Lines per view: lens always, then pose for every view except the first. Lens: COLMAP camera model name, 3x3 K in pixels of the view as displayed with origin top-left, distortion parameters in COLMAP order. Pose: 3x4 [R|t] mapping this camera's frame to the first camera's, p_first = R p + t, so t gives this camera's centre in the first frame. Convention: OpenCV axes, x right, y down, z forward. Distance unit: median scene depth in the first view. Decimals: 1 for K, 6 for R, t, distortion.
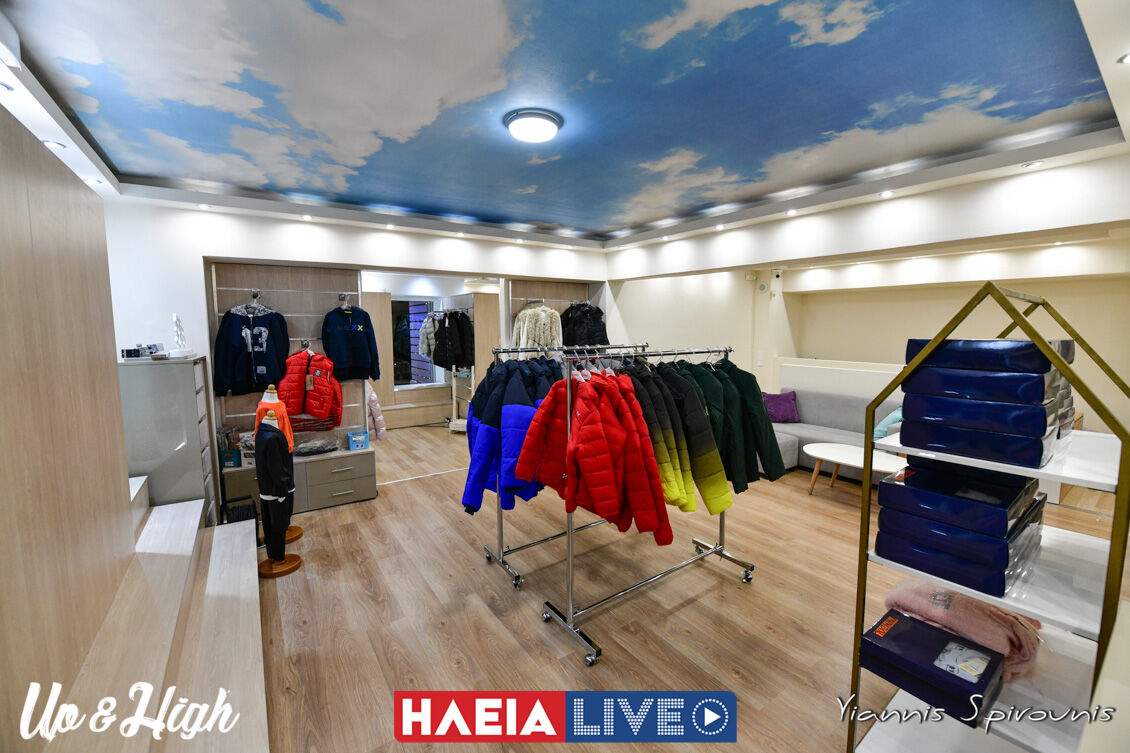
lens RADIAL K [[453.9, 0, 569.2], [0, 453.9, 367.5], [0, 0, 1]] dist [-0.020173, -0.000713]
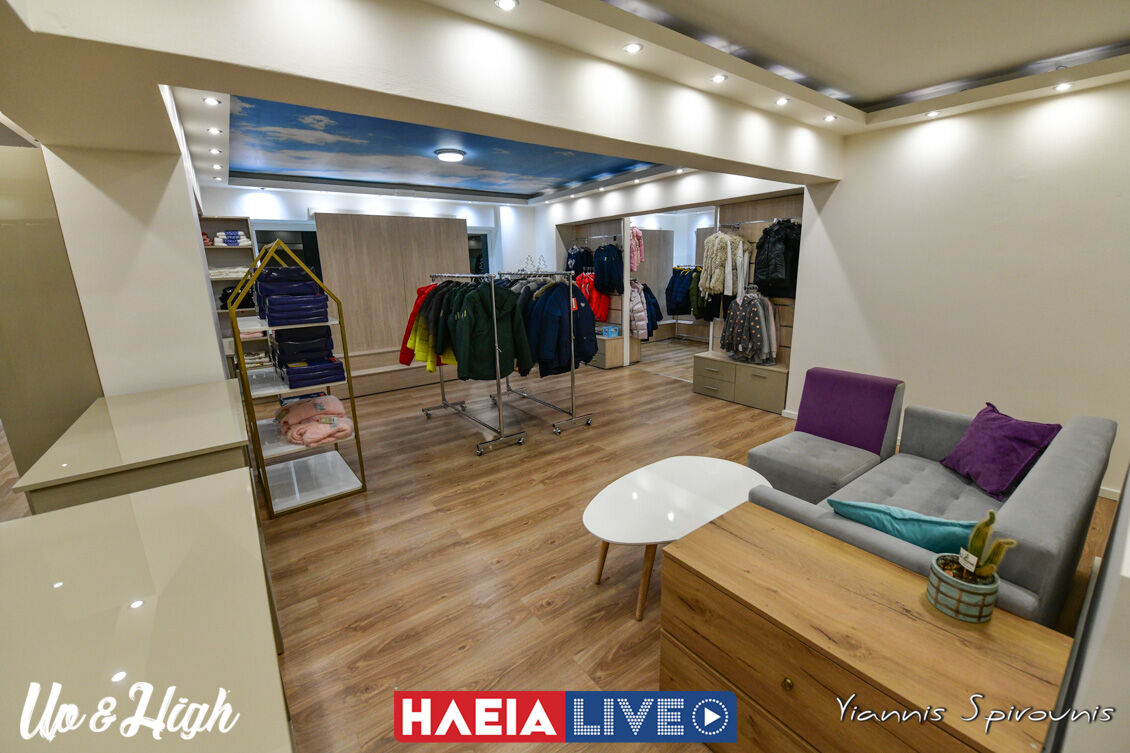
lens RADIAL K [[453.9, 0, 569.2], [0, 453.9, 367.5], [0, 0, 1]] dist [-0.020173, -0.000713]
pose [[0.031950, 0.225823, -0.973644, 1.522754], [-0.066422, 0.972468, 0.223370, -0.084017], [0.997280, 0.057535, 0.046070, 1.102098]]
